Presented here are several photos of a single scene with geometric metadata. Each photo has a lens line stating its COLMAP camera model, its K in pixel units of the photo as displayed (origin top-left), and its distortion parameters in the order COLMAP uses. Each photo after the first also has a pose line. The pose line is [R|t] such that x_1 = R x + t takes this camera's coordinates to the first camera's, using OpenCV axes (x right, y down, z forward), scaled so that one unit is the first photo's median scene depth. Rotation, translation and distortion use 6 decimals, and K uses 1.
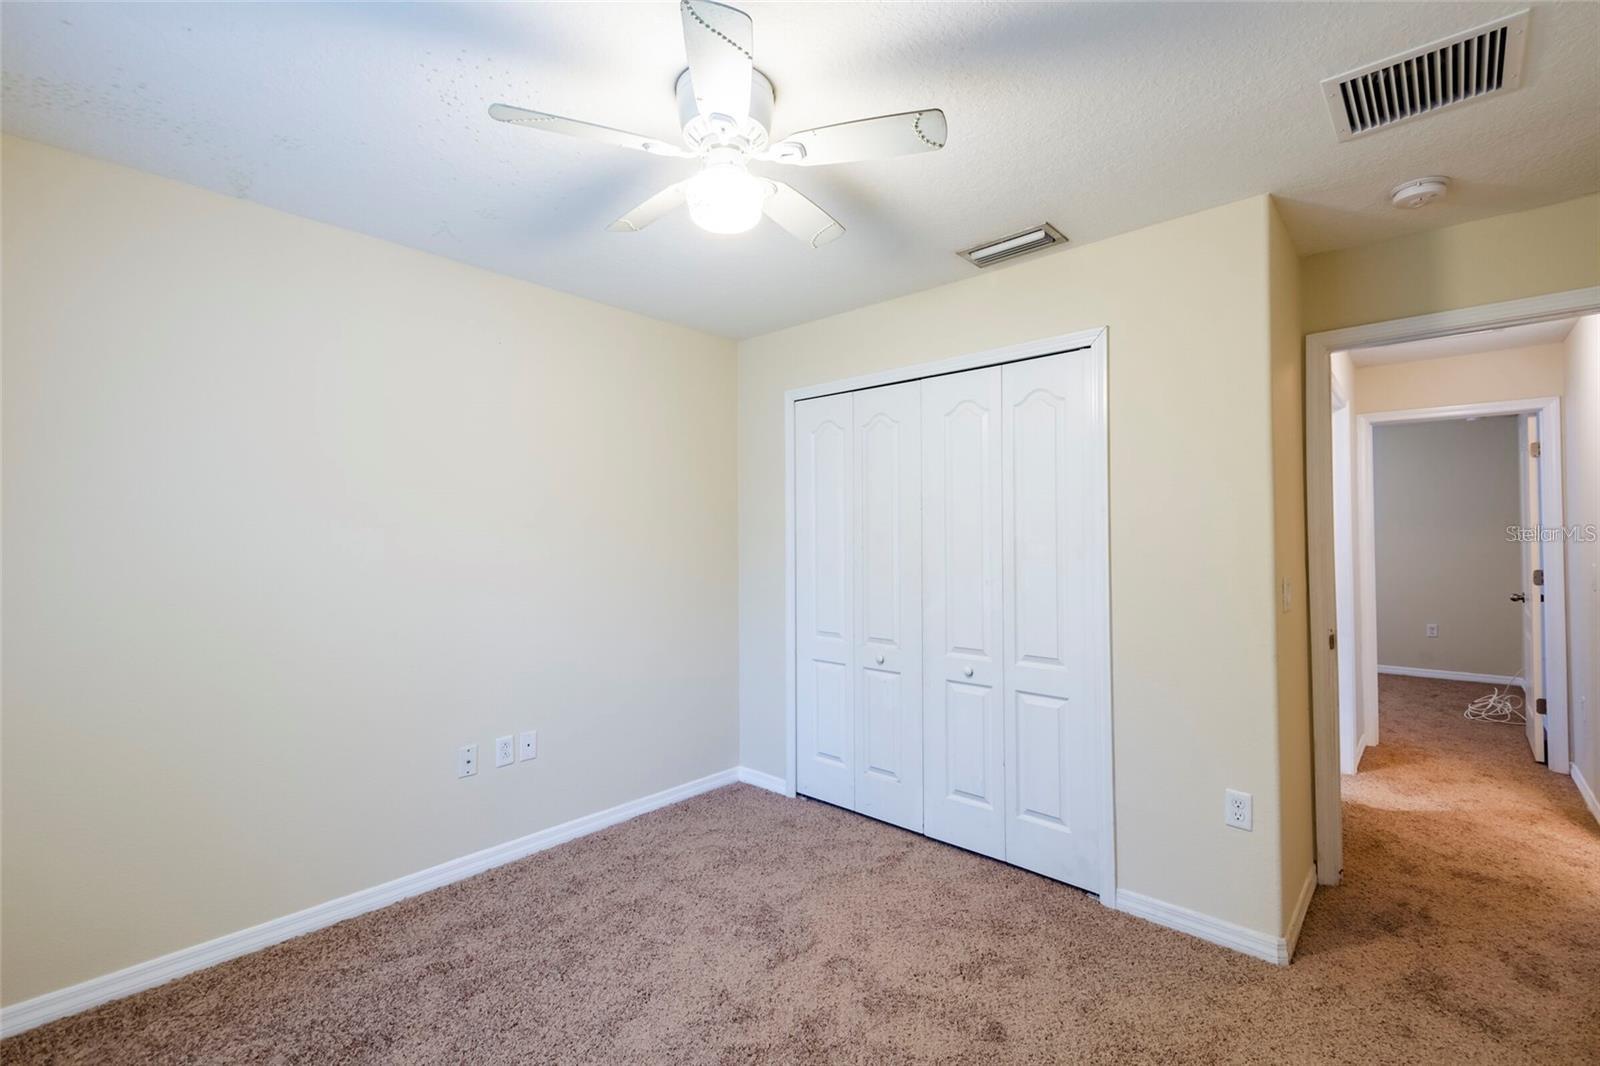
lens RADIAL K [[714.7, 0, 803.9], [0, 714.7, 525.3], [0, 0, 1]] dist [0.026470, -0.016675]
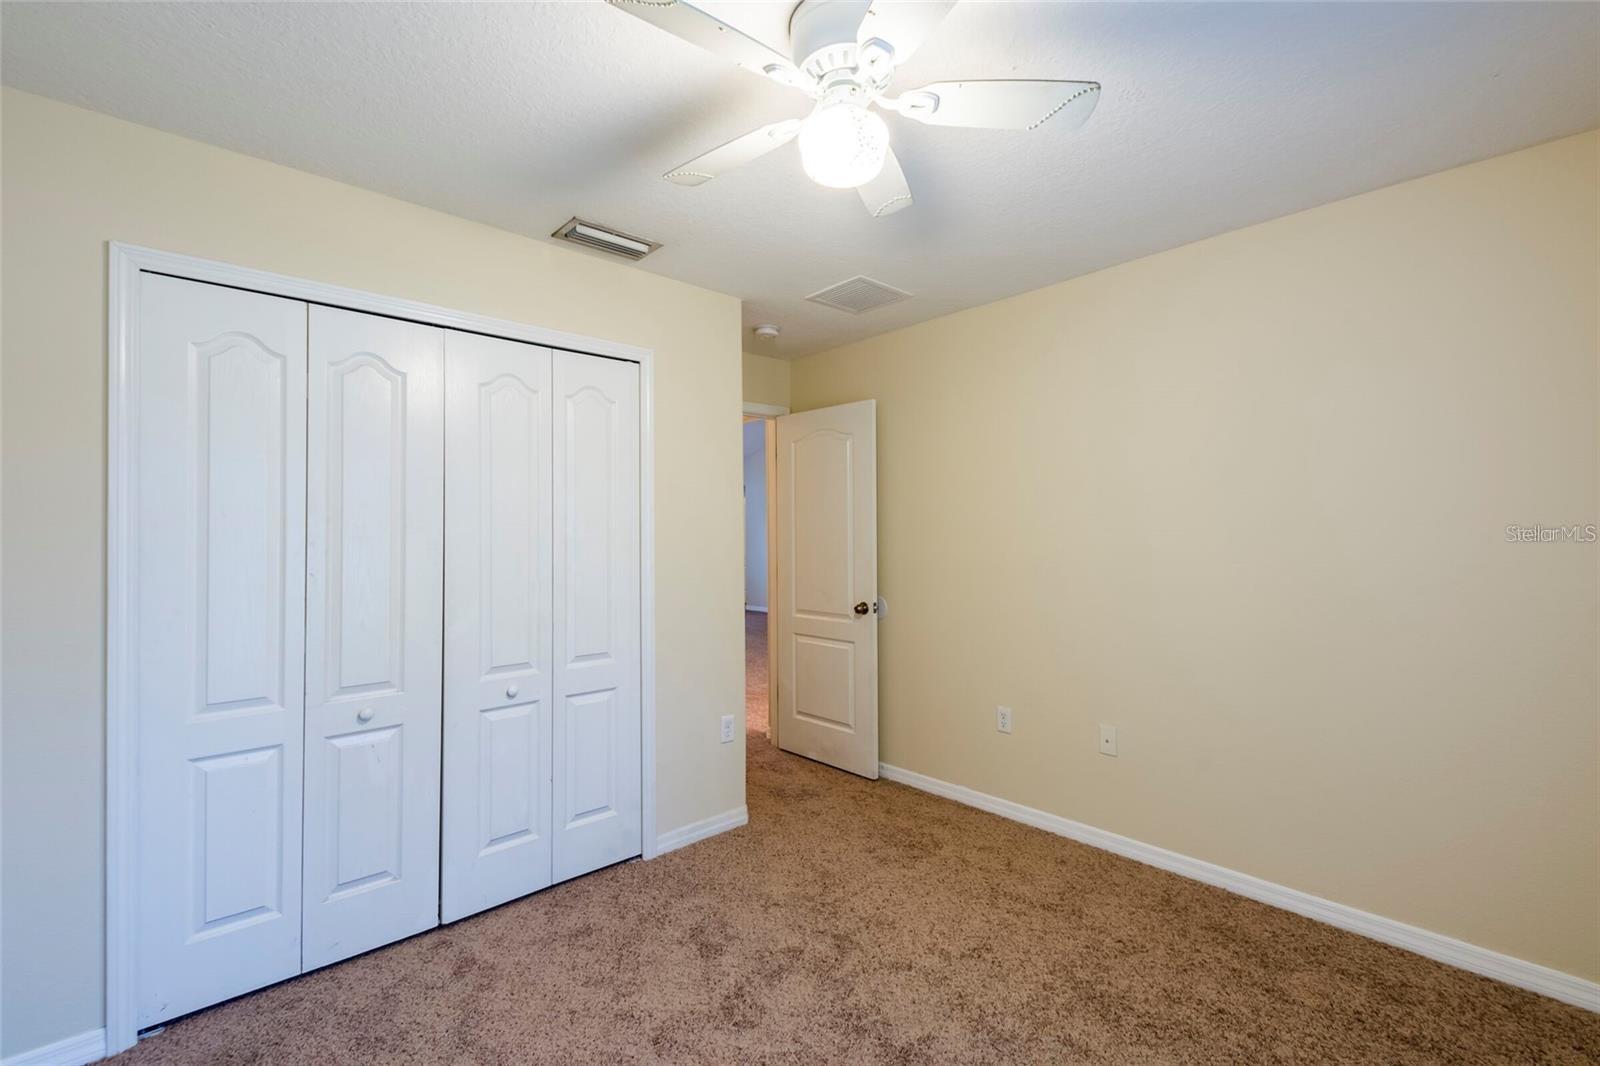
lens RADIAL K [[700.7, 0, 798.2], [0, 700.7, 526.7], [0, 0, 1]] dist [0.022452, -0.000416]
pose [[0.078999, 0.011589, 0.996807, -0.641199], [-0.013836, 0.999849, -0.010528, 0.011781], [-0.996779, -0.012960, 0.079148, 0.649691]]
